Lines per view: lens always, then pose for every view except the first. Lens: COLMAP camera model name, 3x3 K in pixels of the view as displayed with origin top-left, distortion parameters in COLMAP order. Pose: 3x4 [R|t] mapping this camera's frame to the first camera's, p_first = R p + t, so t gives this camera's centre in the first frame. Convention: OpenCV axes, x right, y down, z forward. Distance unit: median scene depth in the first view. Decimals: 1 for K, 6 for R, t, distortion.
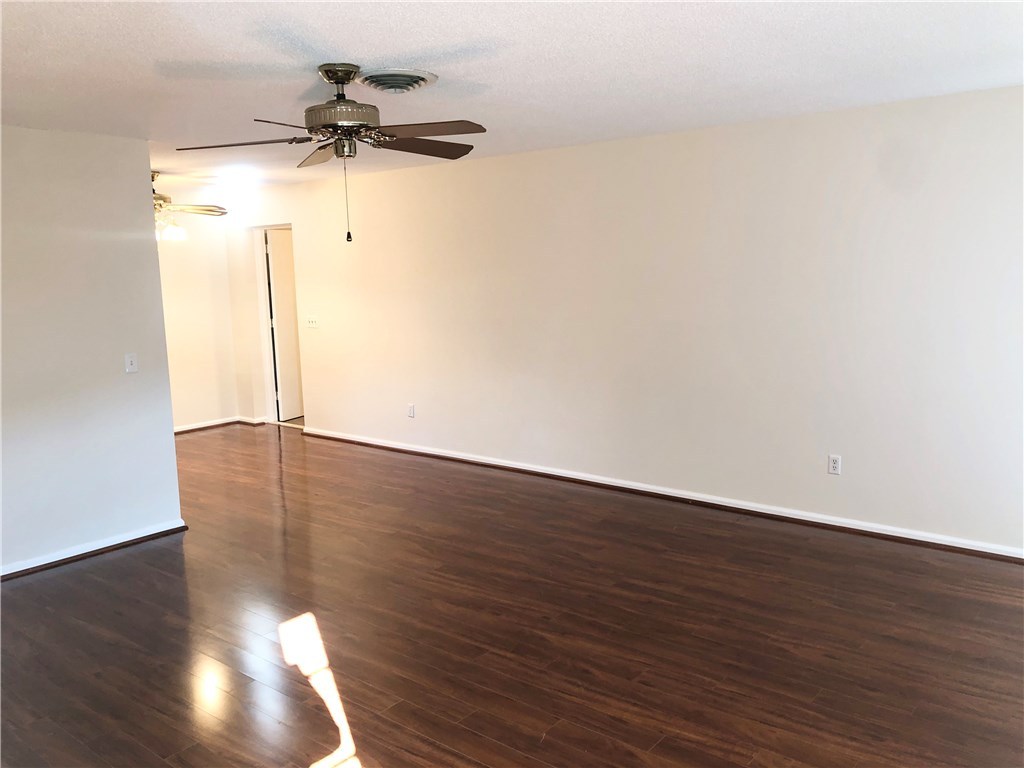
lens RADIAL K [[842.6, 0, 512.0], [0, 842.6, 384.0], [0, 0, 1]] dist [0.038217, -0.010338]
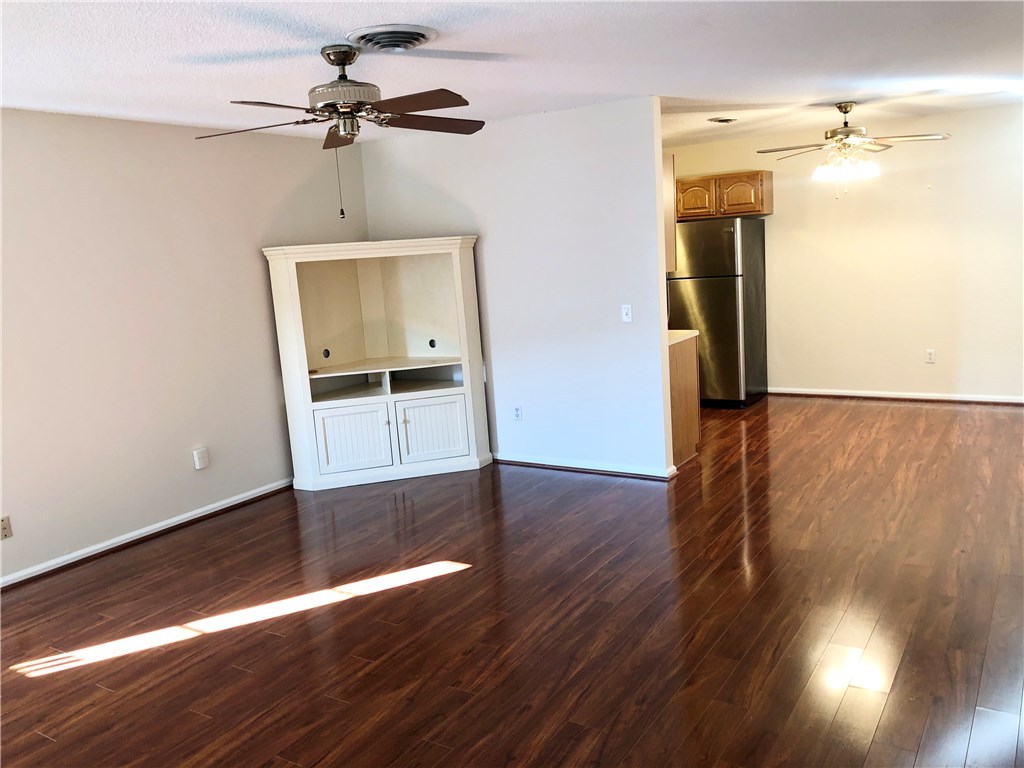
lens RADIAL K [[842.6, 0, 512.0], [0, 842.6, 384.0], [0, 0, 1]] dist [0.038217, -0.010338]
pose [[0.122205, 0.182795, -0.975526, 0.819563], [-0.081767, 0.981406, 0.173653, -0.152200], [0.989131, 0.058545, 0.134880, 0.980467]]
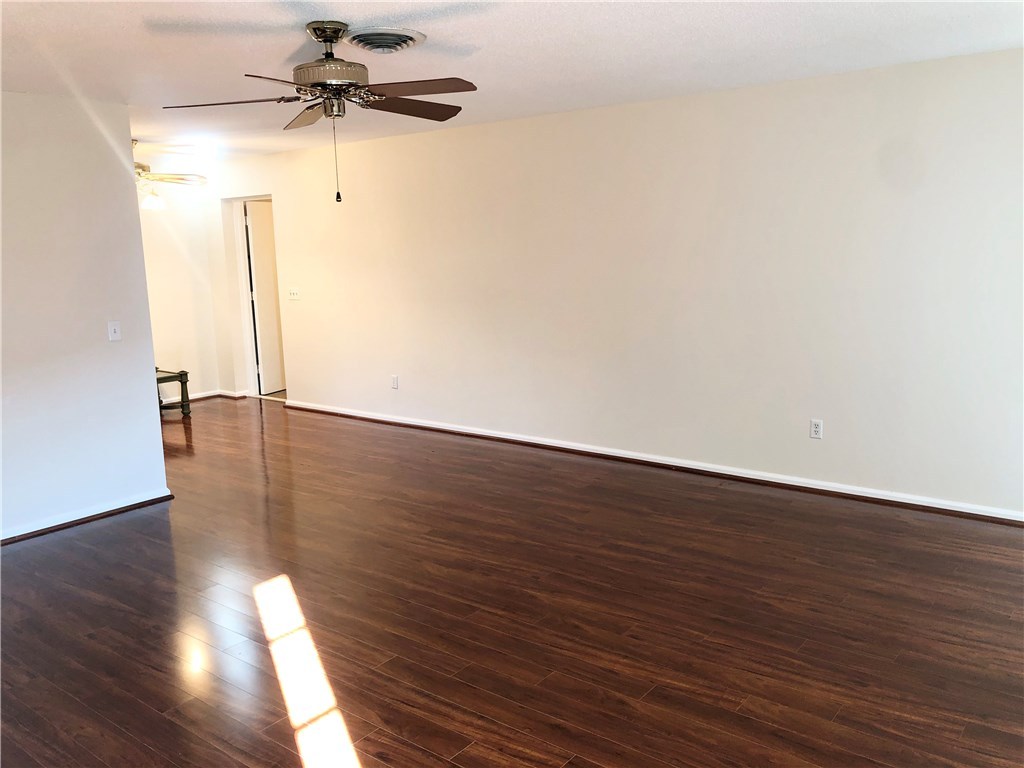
lens RADIAL K [[843.7, 0, 507.8], [0, 843.7, 381.9], [0, 0, 1]] dist [0.032874, 0.004313]
pose [[0.999760, -0.004726, 0.021412, -0.014103], [0.004235, 0.999729, 0.022890, 0.019800], [-0.021515, -0.022794, 0.999509, -0.007700]]
